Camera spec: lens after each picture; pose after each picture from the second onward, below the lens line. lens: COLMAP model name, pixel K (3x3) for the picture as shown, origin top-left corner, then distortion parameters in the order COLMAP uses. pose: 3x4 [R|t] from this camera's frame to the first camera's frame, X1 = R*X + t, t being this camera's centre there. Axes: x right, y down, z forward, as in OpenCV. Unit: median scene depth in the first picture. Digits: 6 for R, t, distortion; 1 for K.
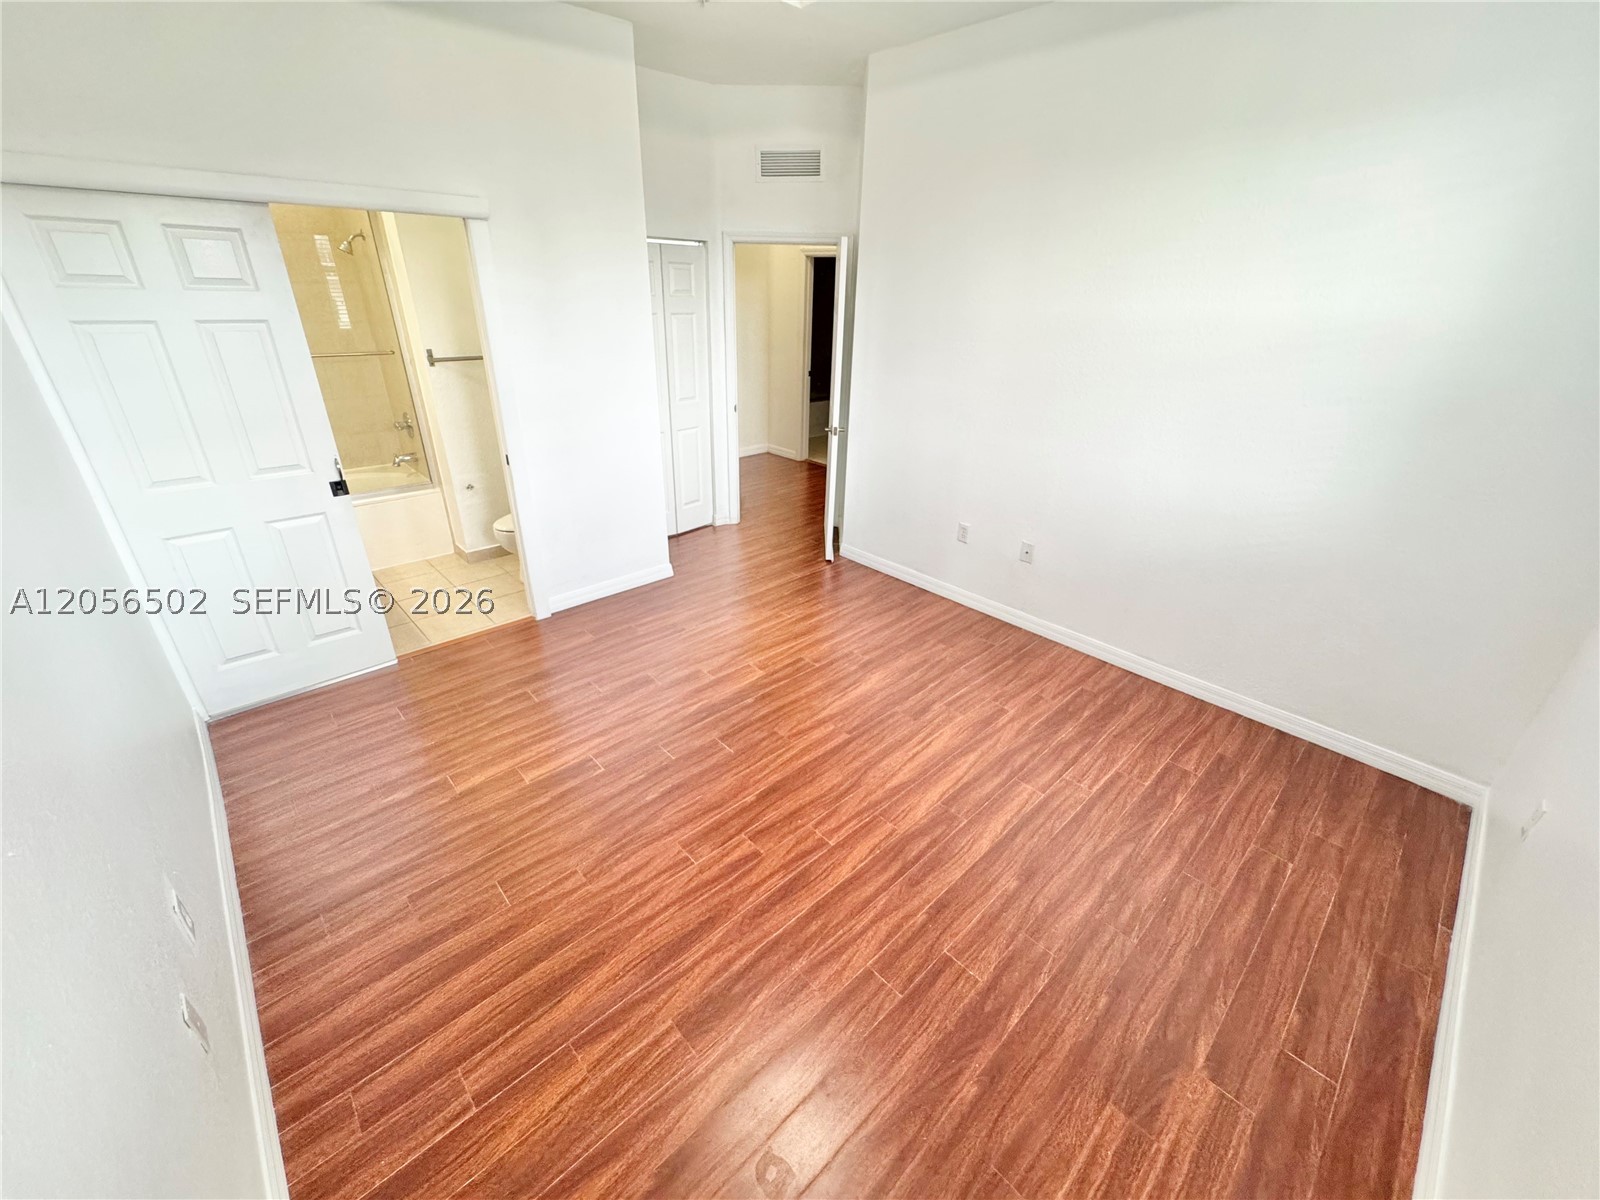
lens RADIAL K [[640.0, 0, 800.0], [0, 640.0, 600.0], [0, 0, 1]] dist [-0.002038, -0.000261]
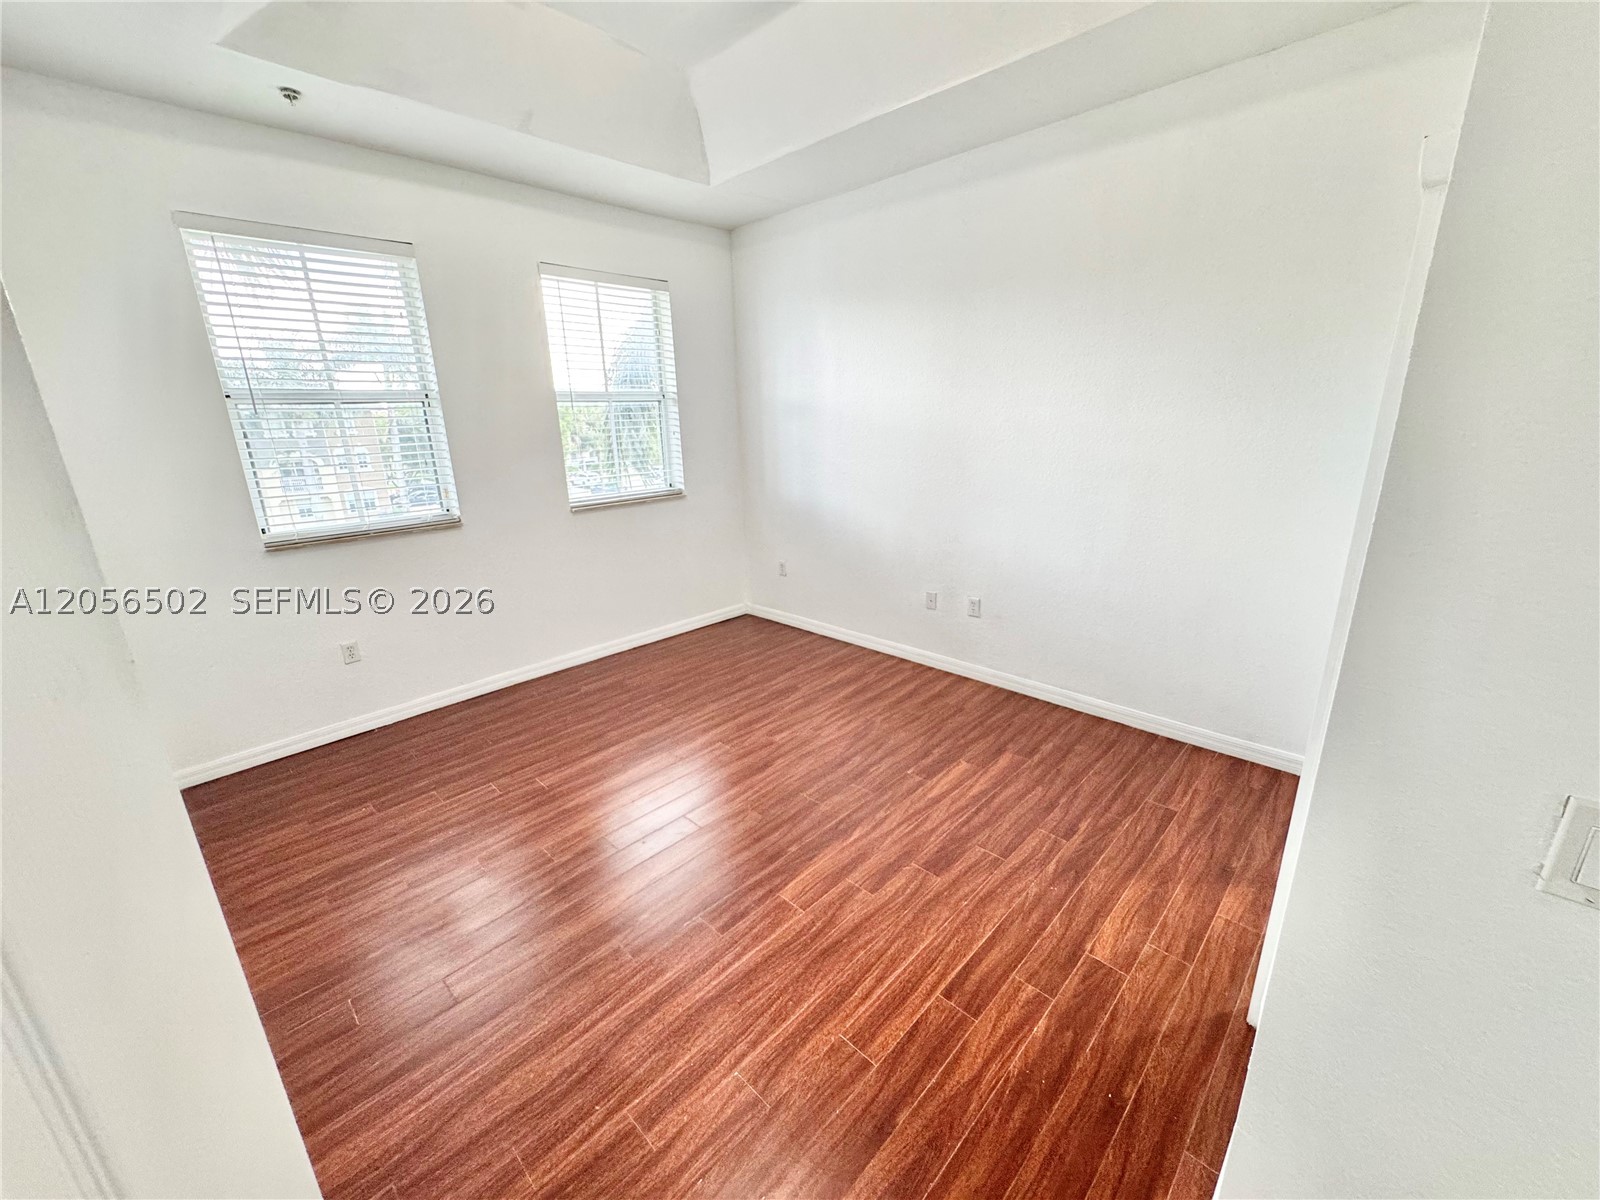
lens RADIAL K [[640.0, 0, 800.0], [0, 640.0, 600.0], [0, 0, 1]] dist [-0.002038, -0.000261]
pose [[-0.999131, 0.013334, -0.039492, -0.069976], [-0.016872, 0.736990, 0.675693, -0.742369], [0.038115, 0.675772, -0.736125, 1.633465]]
